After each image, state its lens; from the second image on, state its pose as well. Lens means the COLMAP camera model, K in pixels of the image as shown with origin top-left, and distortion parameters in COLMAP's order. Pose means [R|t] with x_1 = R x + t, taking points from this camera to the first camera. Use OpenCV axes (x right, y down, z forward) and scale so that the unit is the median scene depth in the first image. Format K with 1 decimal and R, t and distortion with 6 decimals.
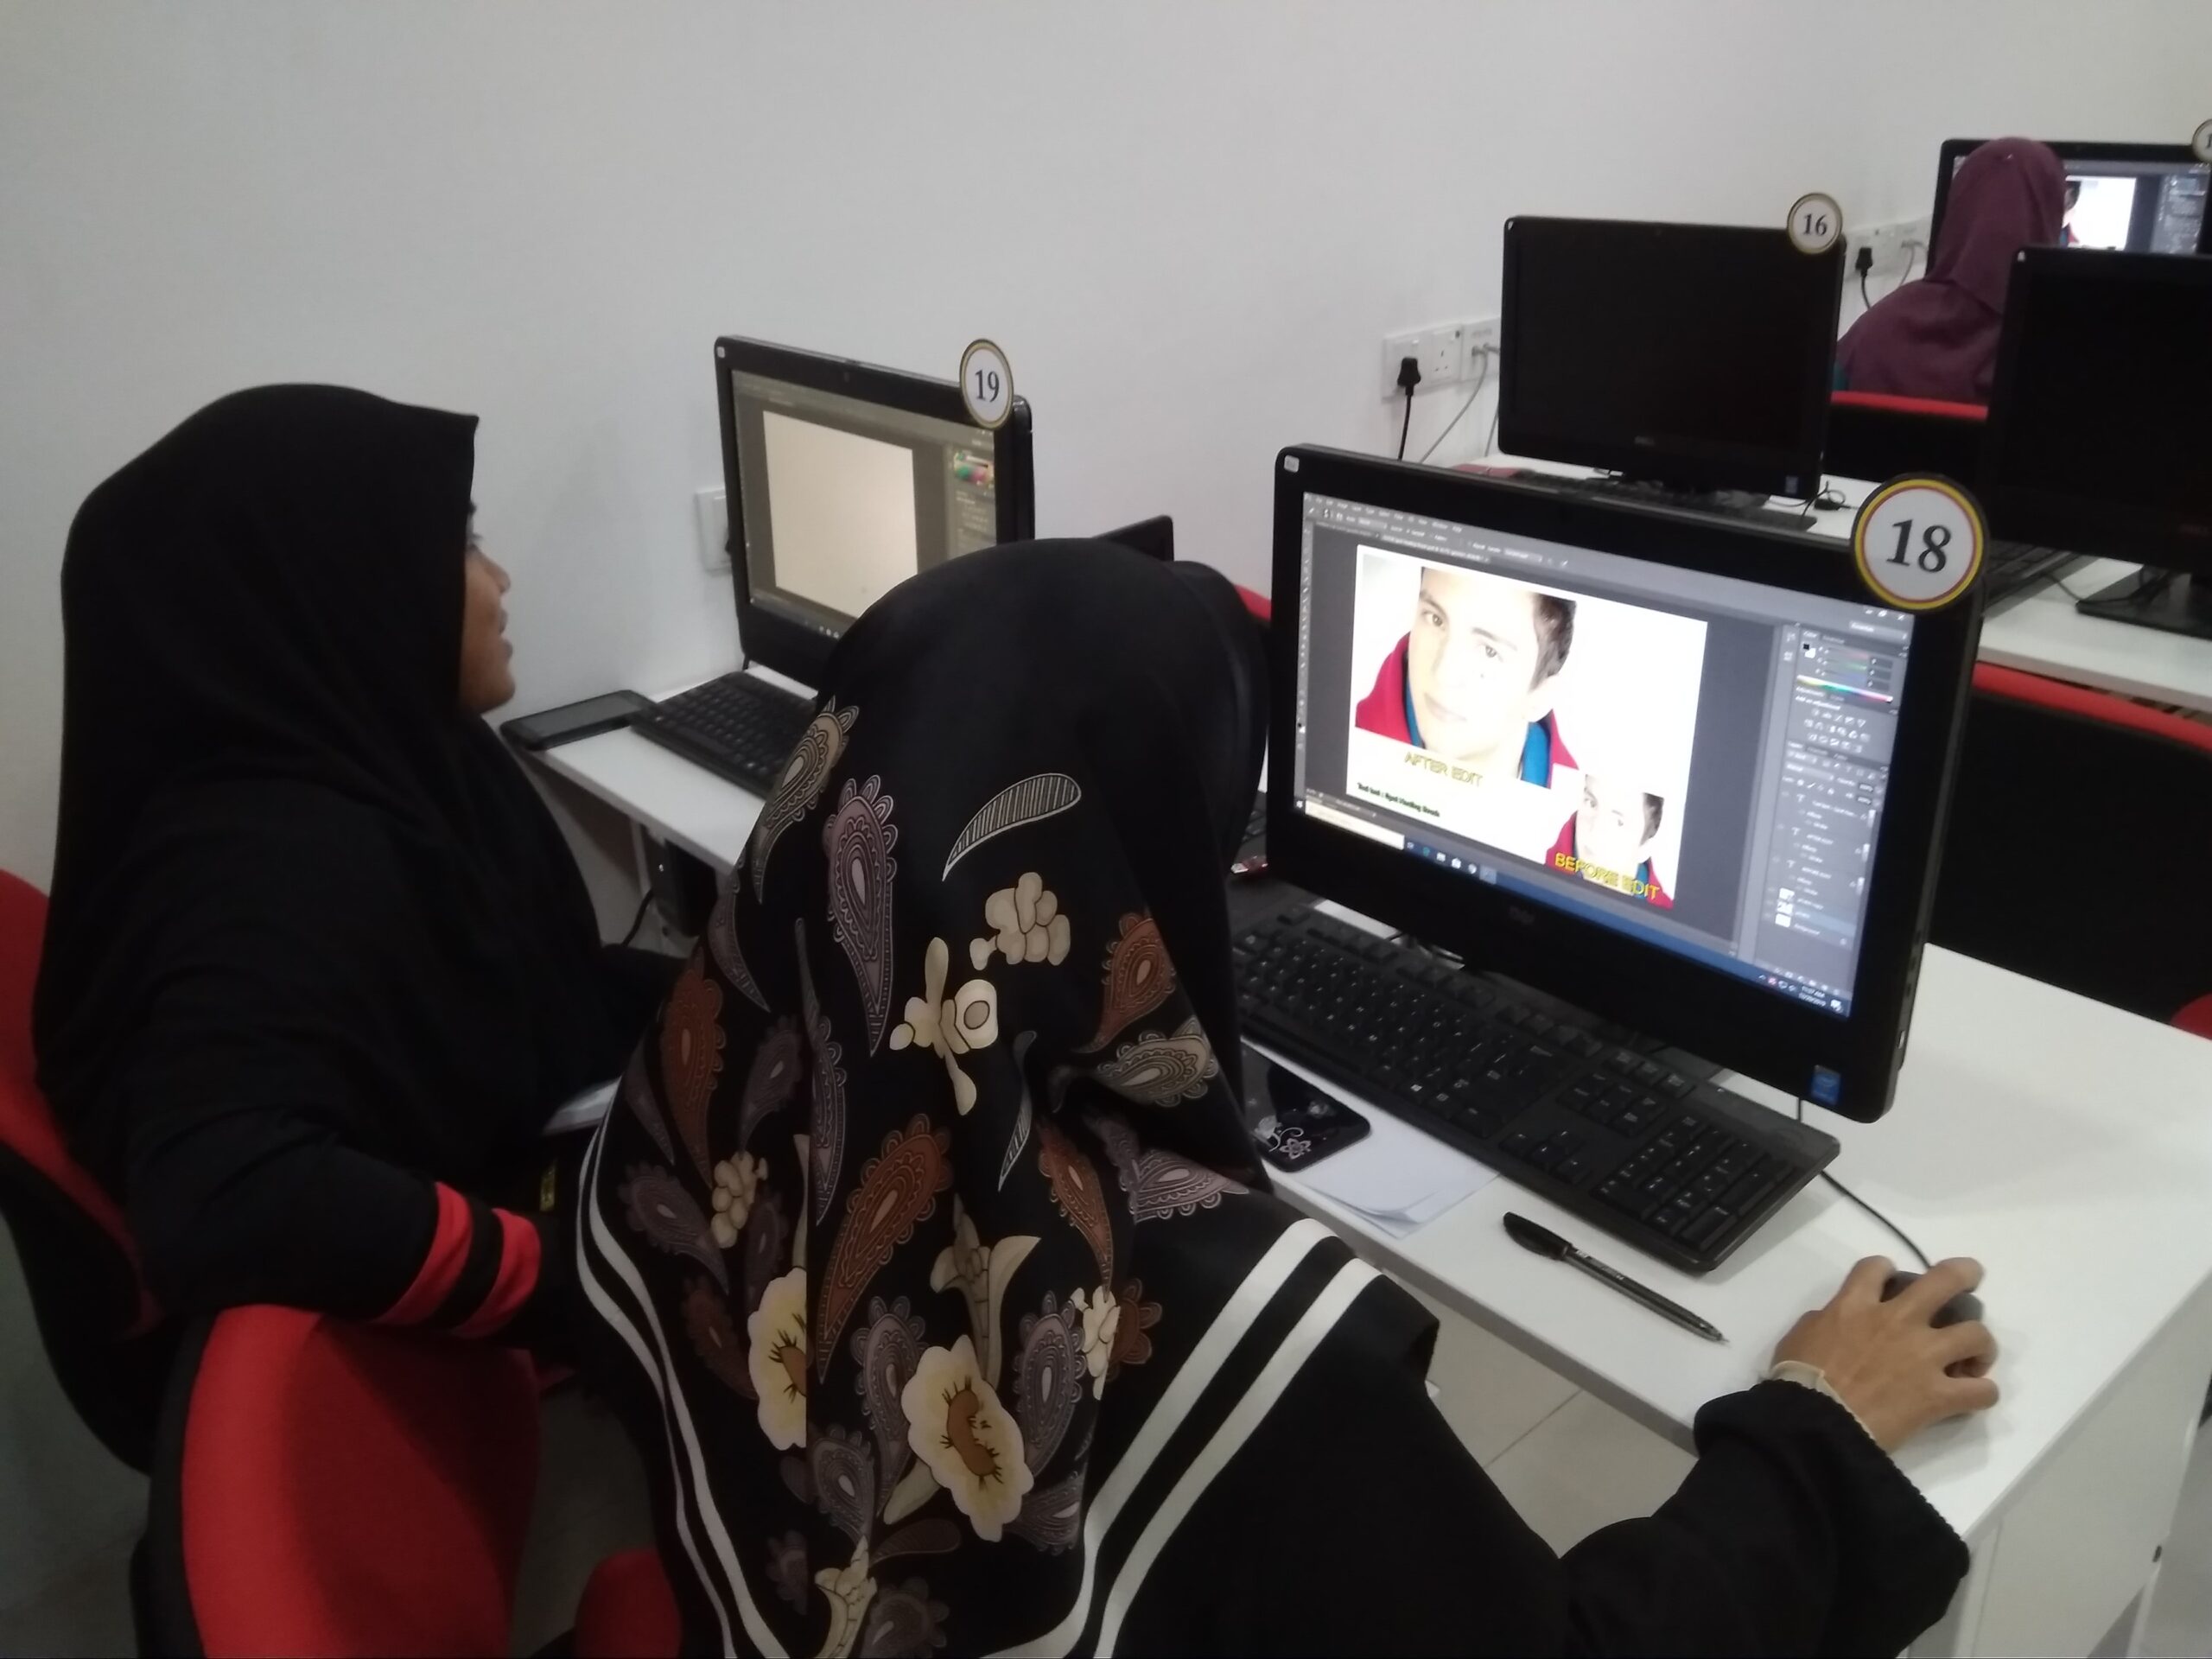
lens RADIAL K [[1779.9, 0, 1115.7], [0, 1779.9, 825.4], [0, 0, 1]] dist [0.074461, -0.133032]
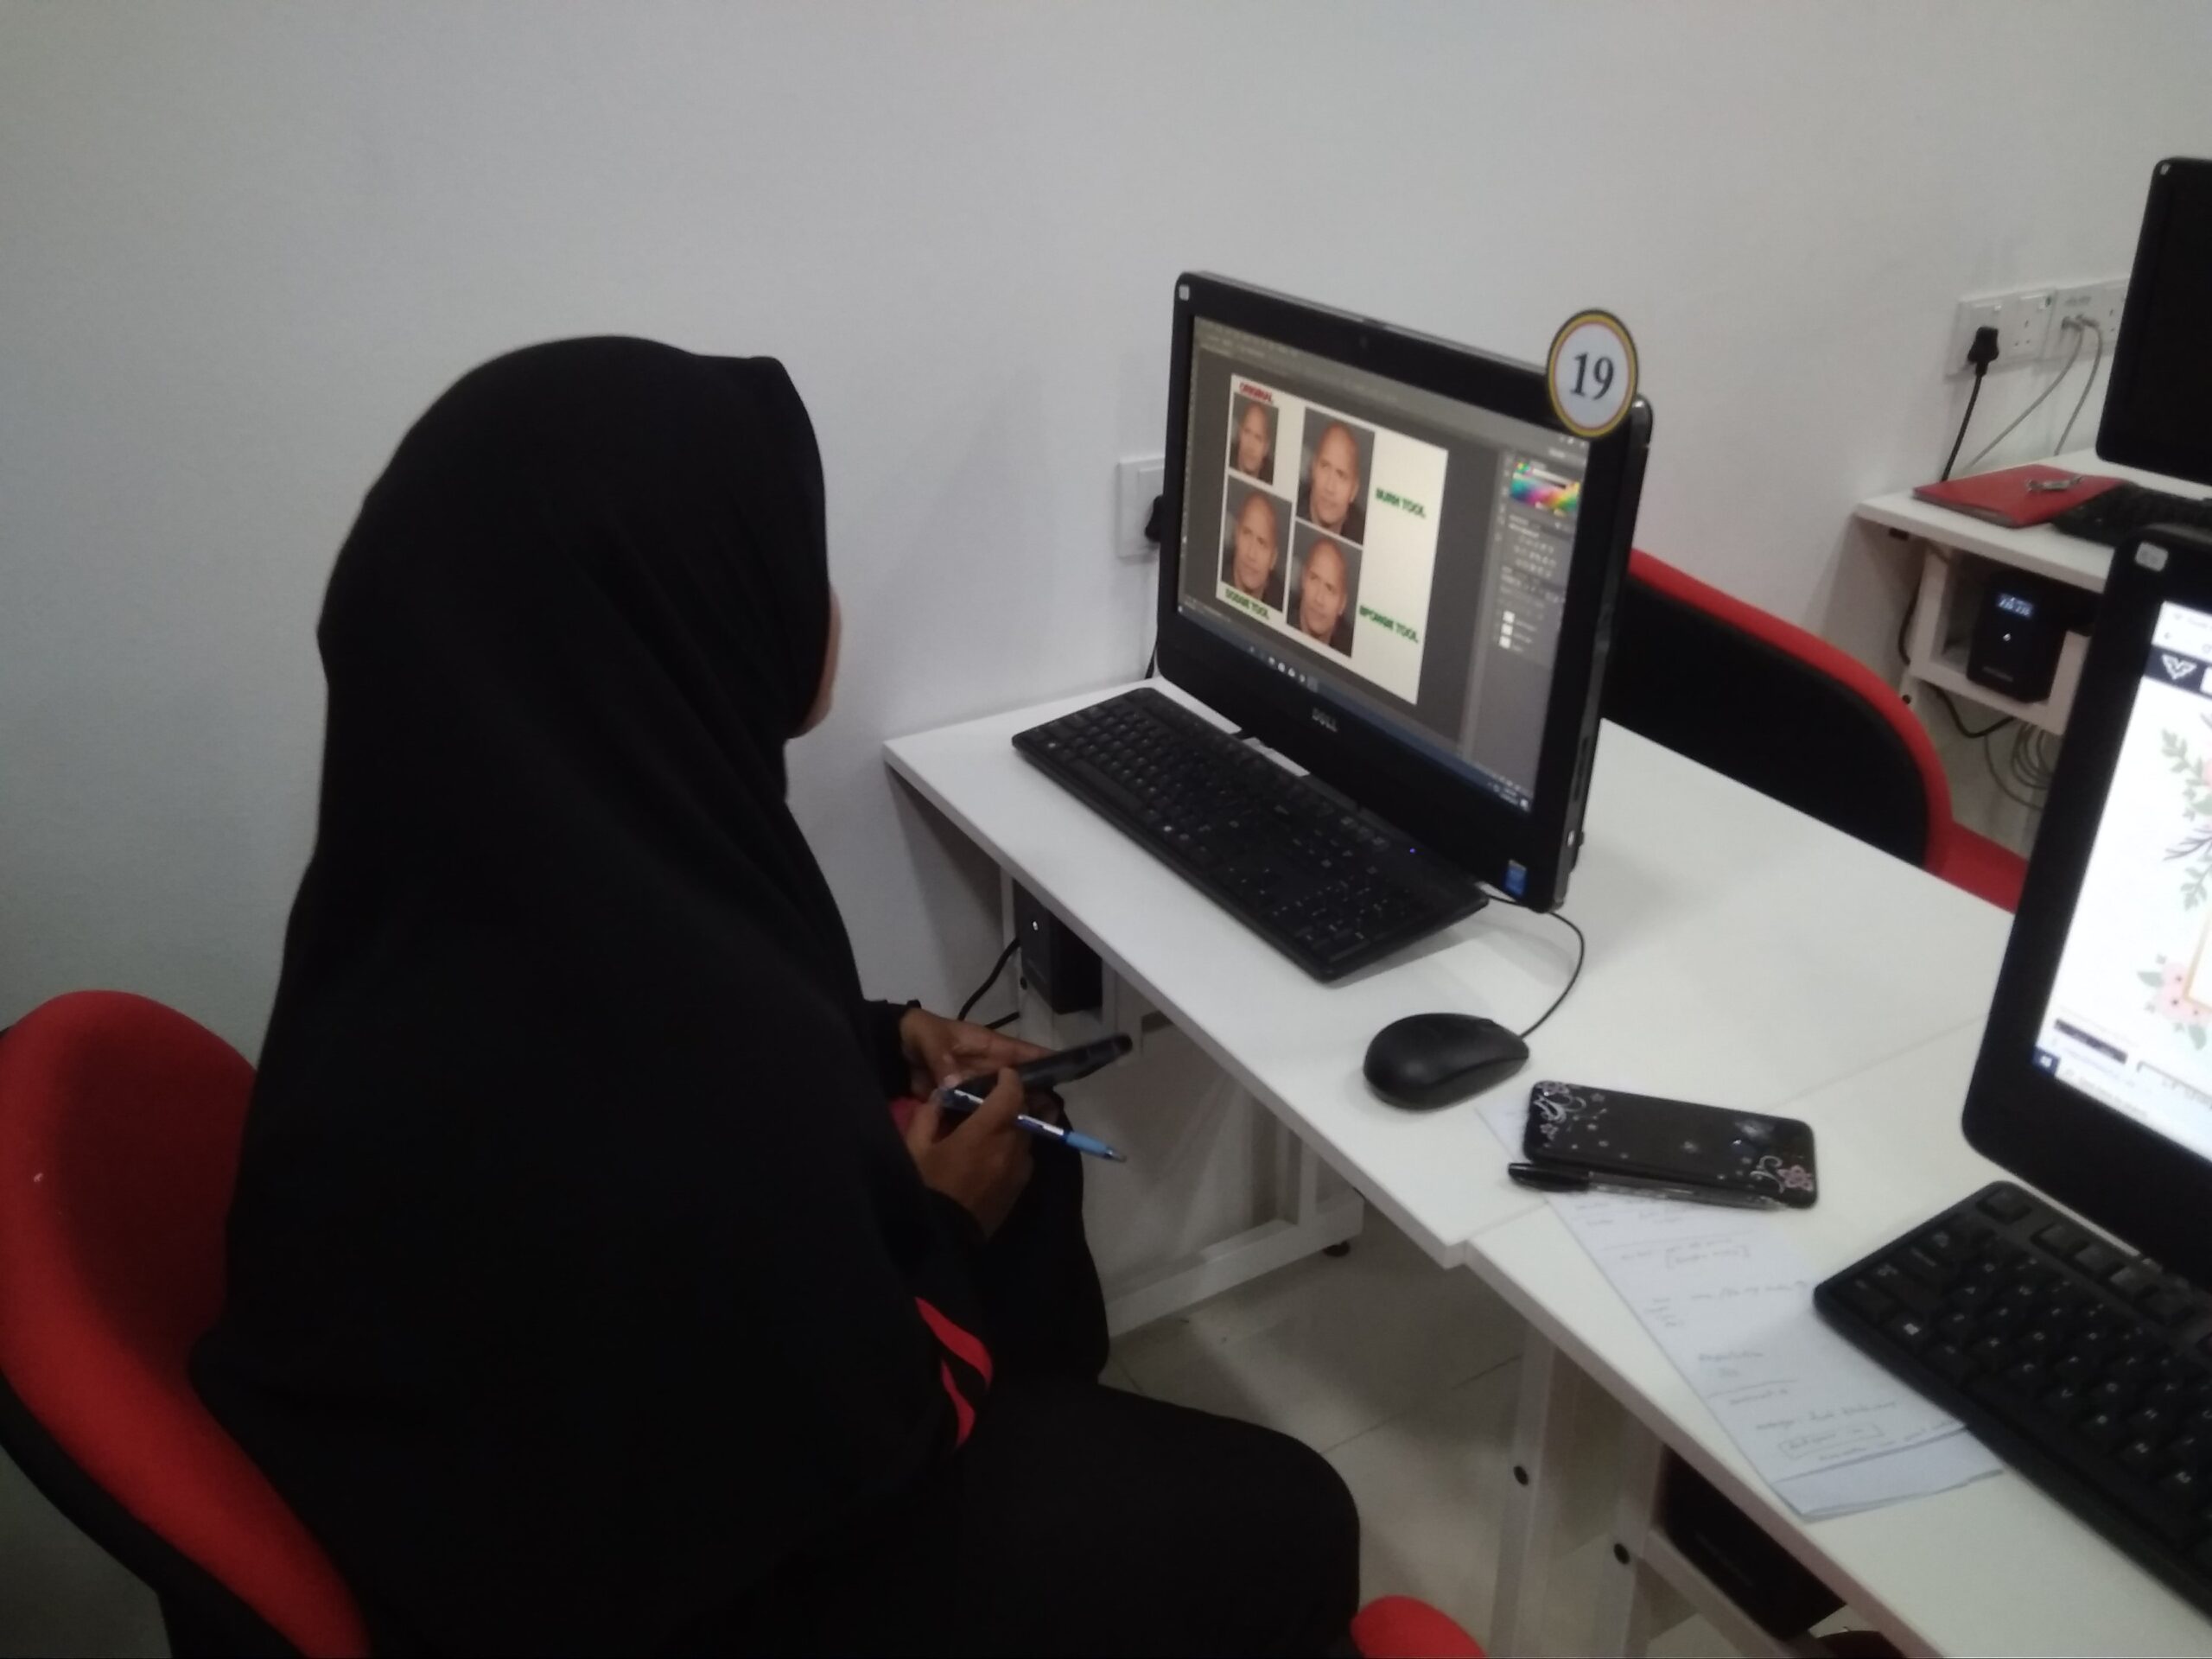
lens RADIAL K [[1779.9, 0, 1115.7], [0, 1779.9, 825.4], [0, 0, 1]] dist [0.074461, -0.133032]
pose [[0.982227, 0.106701, -0.154420, -0.100760], [-0.098889, 0.993439, 0.057438, -0.073763], [0.159536, -0.041147, 0.986334, 0.214520]]
